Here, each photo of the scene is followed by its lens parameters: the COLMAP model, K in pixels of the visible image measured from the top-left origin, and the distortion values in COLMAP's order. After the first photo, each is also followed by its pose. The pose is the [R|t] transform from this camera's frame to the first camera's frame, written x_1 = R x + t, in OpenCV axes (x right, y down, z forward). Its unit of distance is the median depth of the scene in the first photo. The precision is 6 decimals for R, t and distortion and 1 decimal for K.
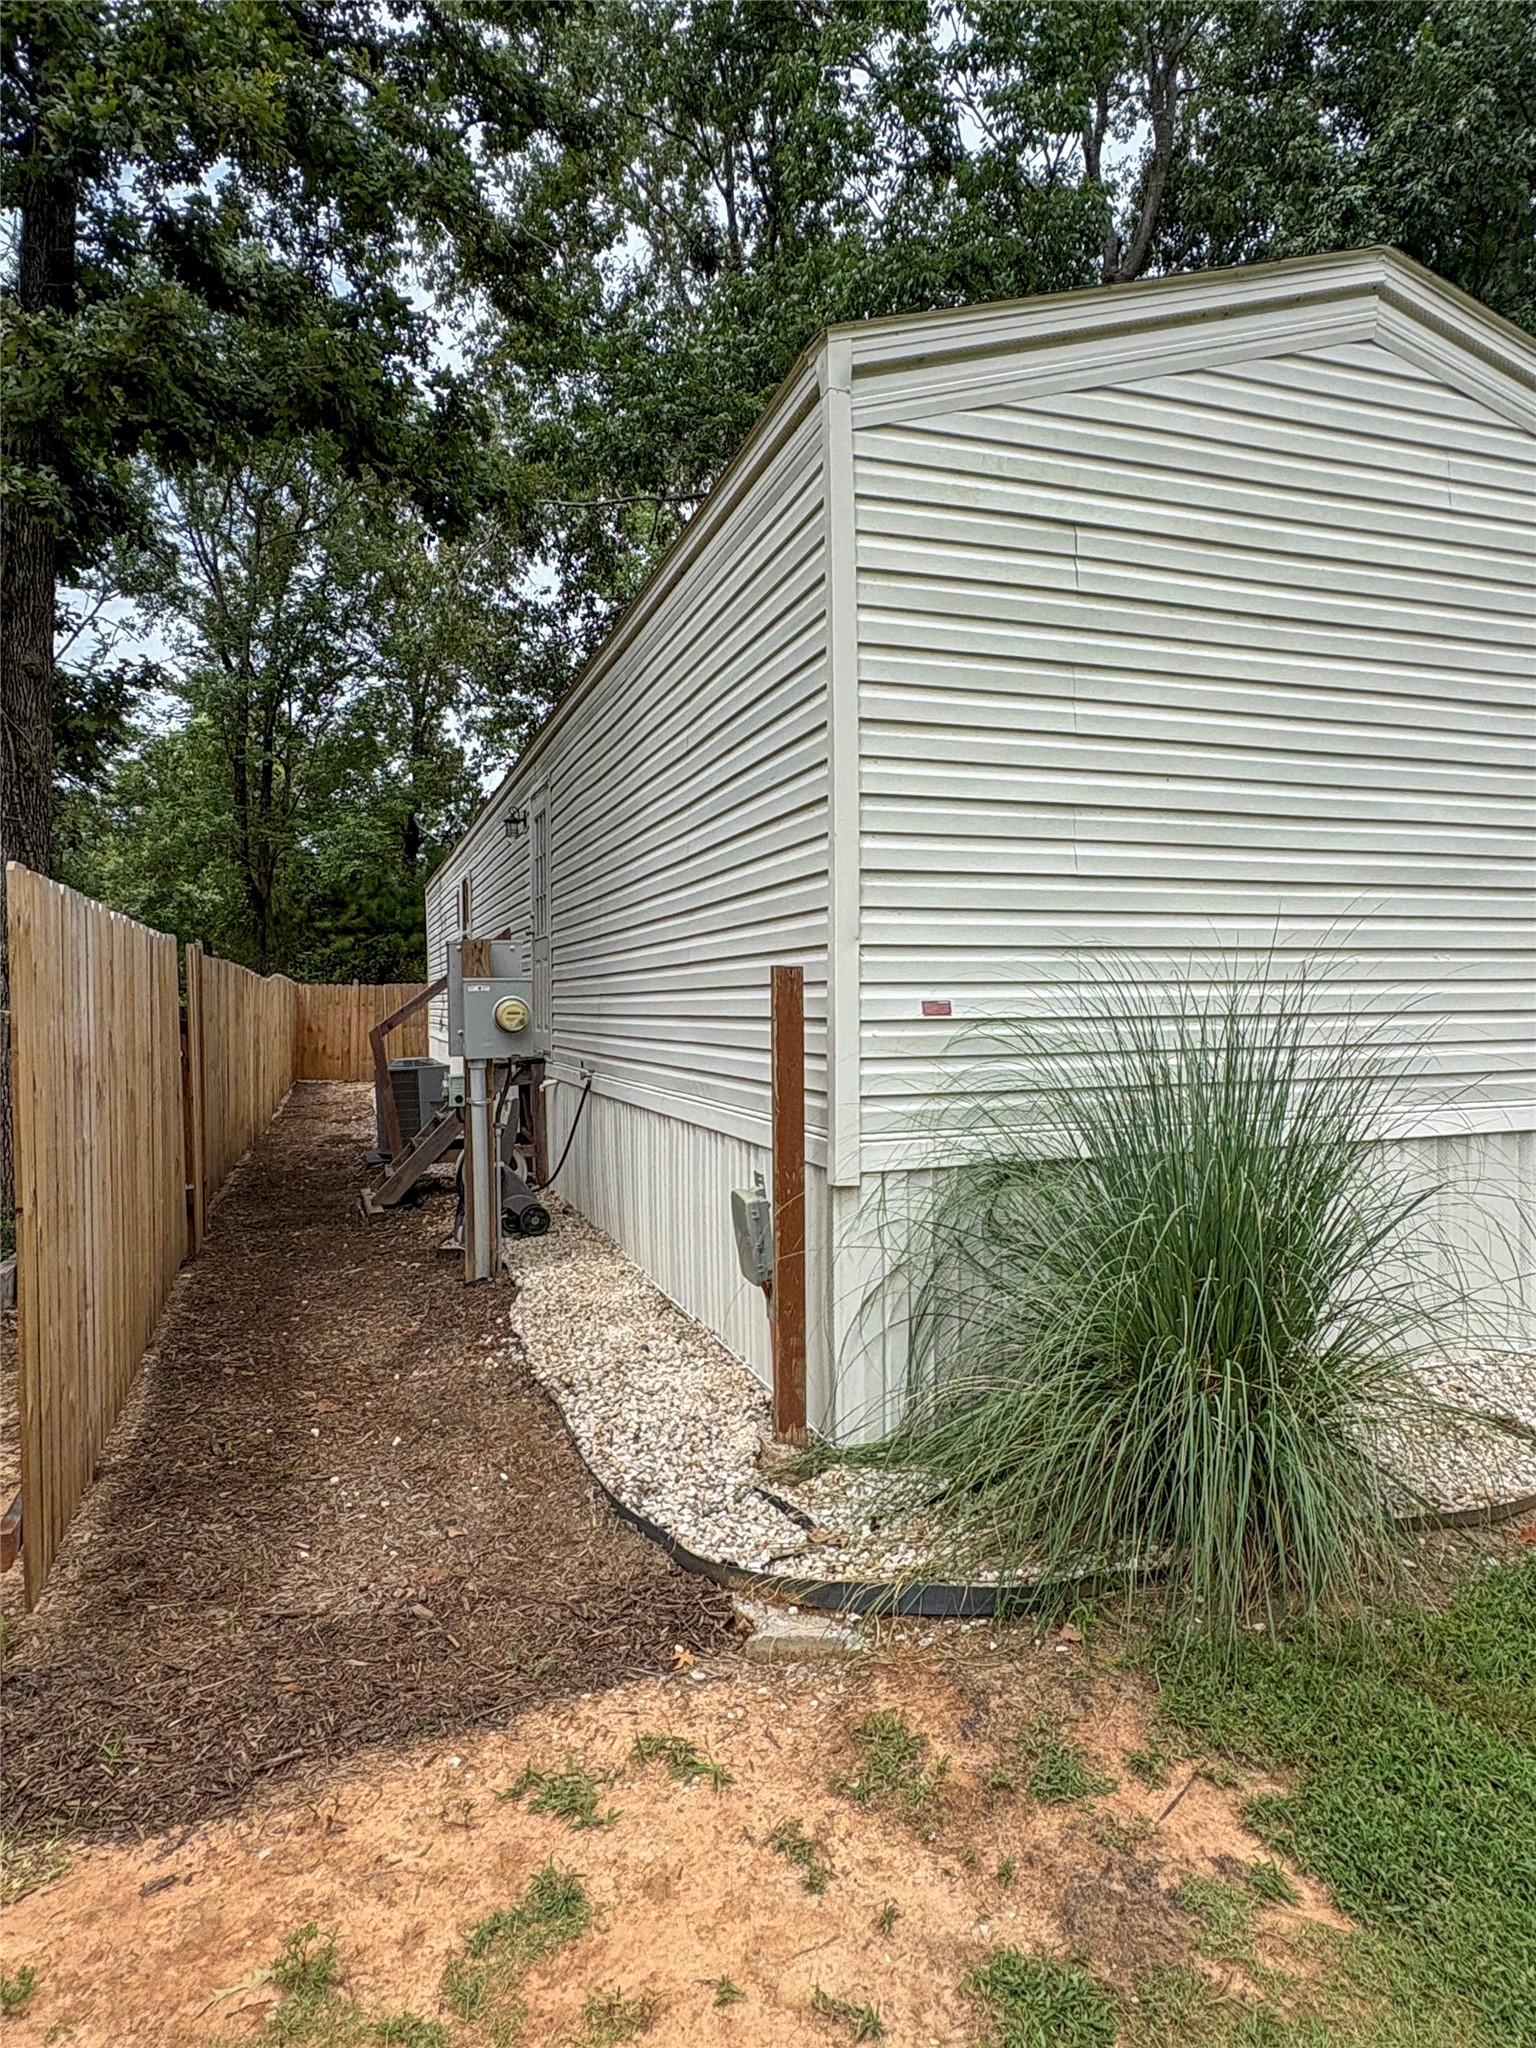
lens RADIAL K [[1237.7, 0, 772.6], [0, 1237.7, 1008.3], [0, 0, 1]] dist [0.002650, 0.000195]
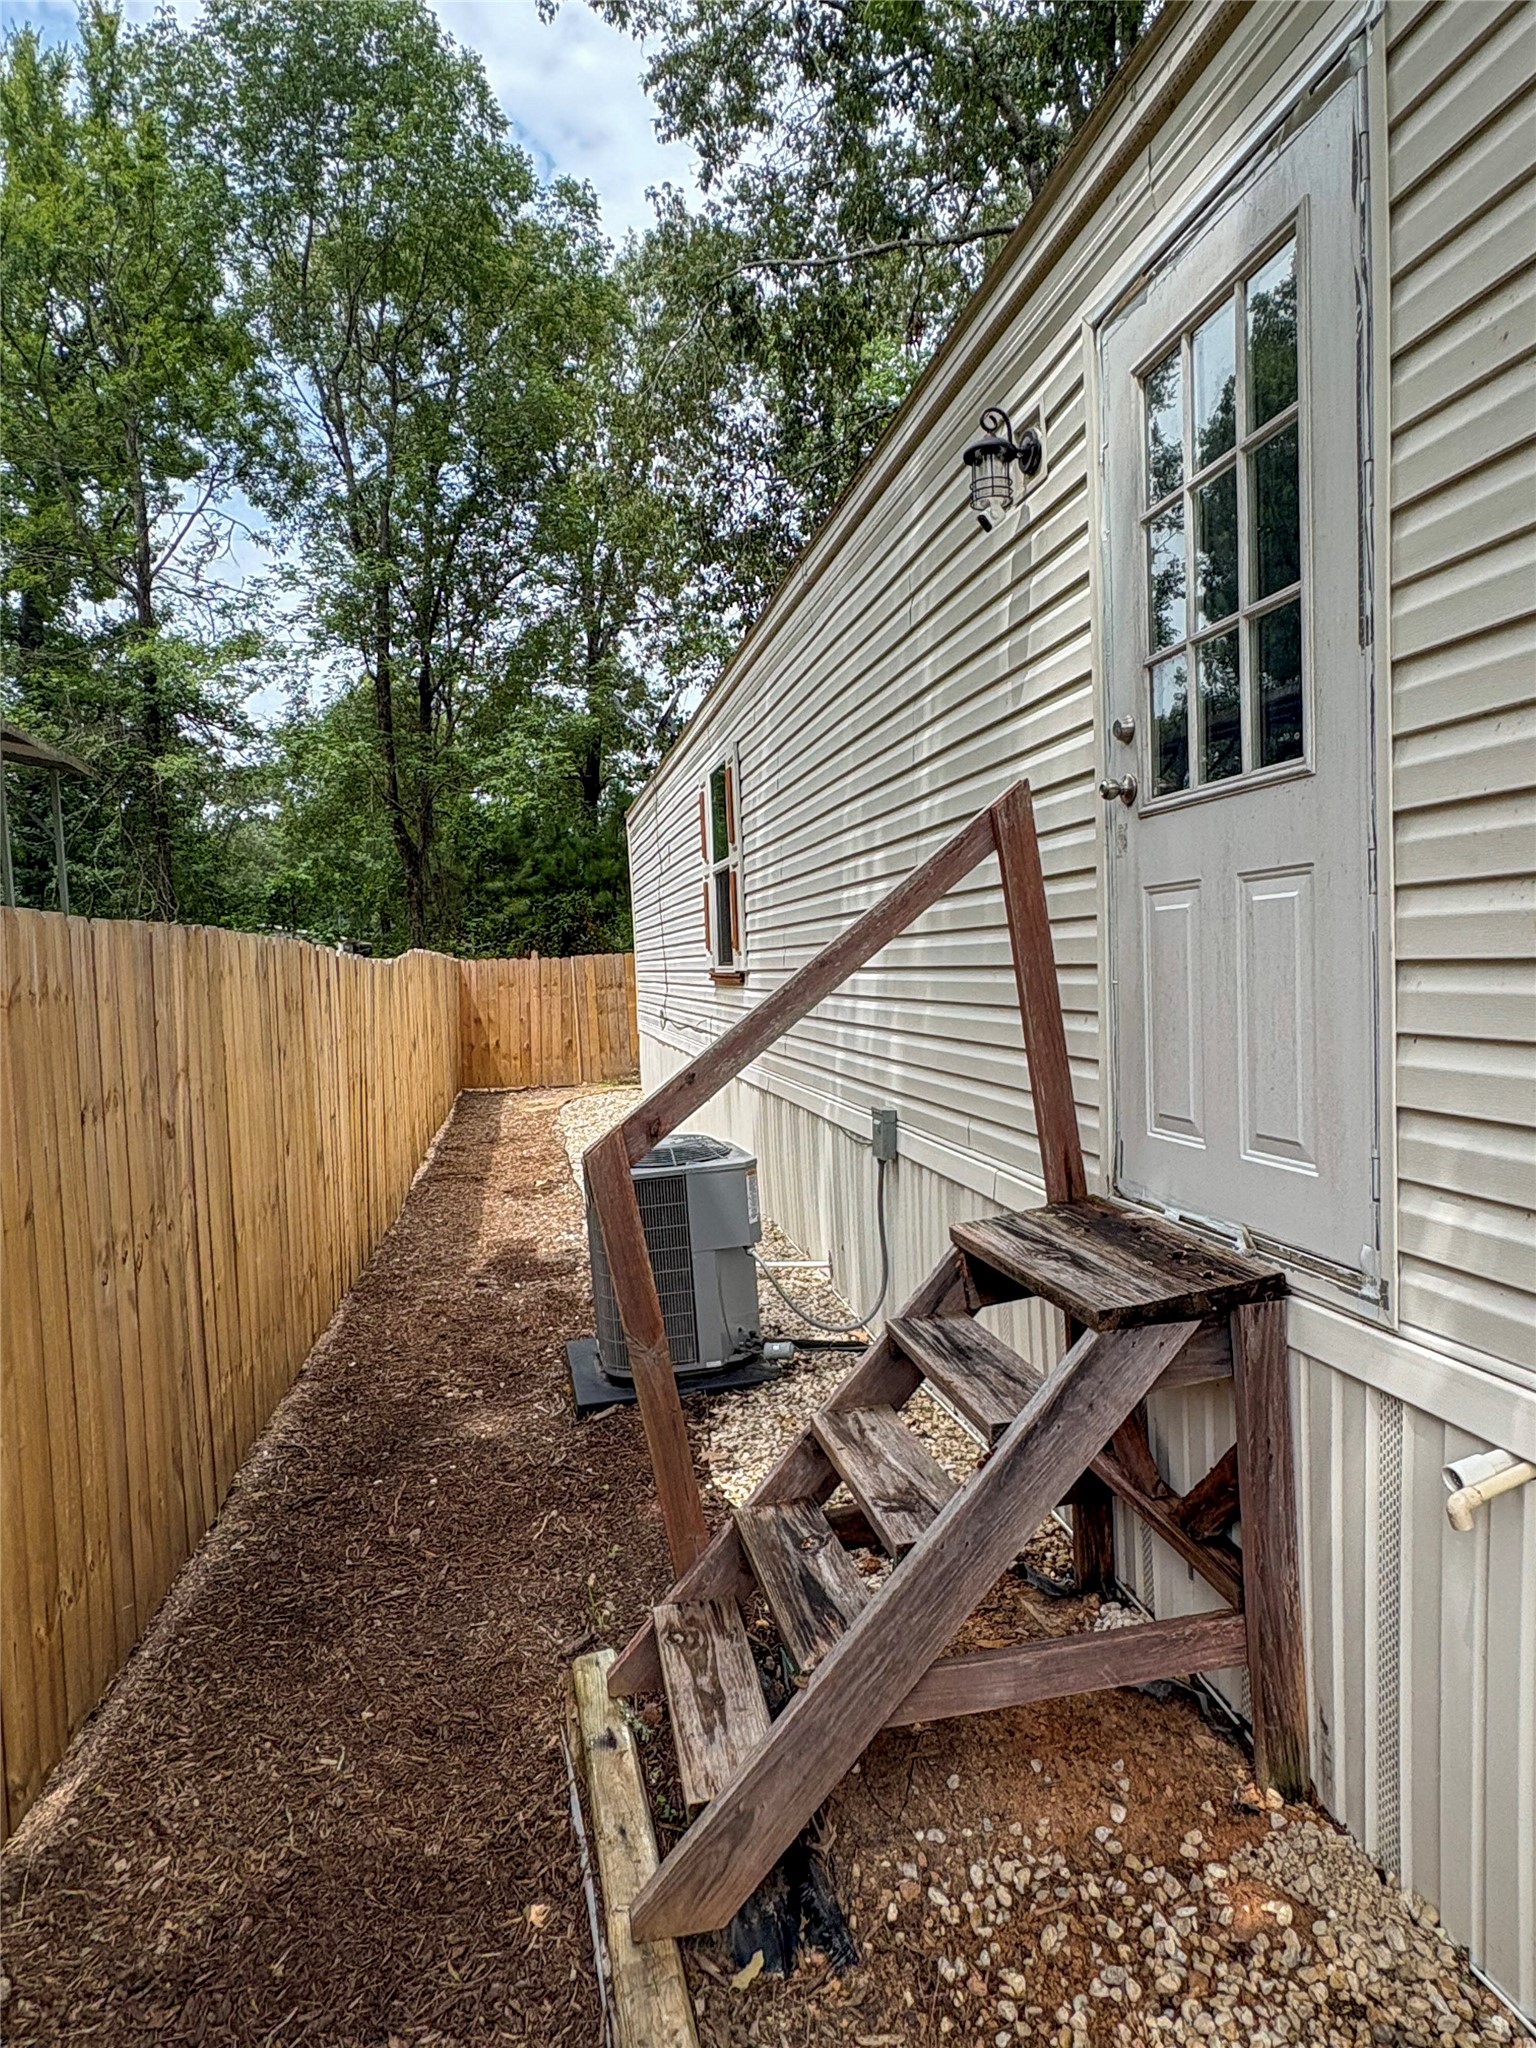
lens RADIAL K [[1237.7, 0, 767.6], [0, 1237.7, 1035.1], [0, 0, 1]] dist [0.002650, 0.000195]
pose [[0.989773, -0.019839, -0.141266, -0.063149], [0.027753, 0.998140, 0.054274, -0.006679], [0.139926, -0.057639, 0.988483, 0.189658]]
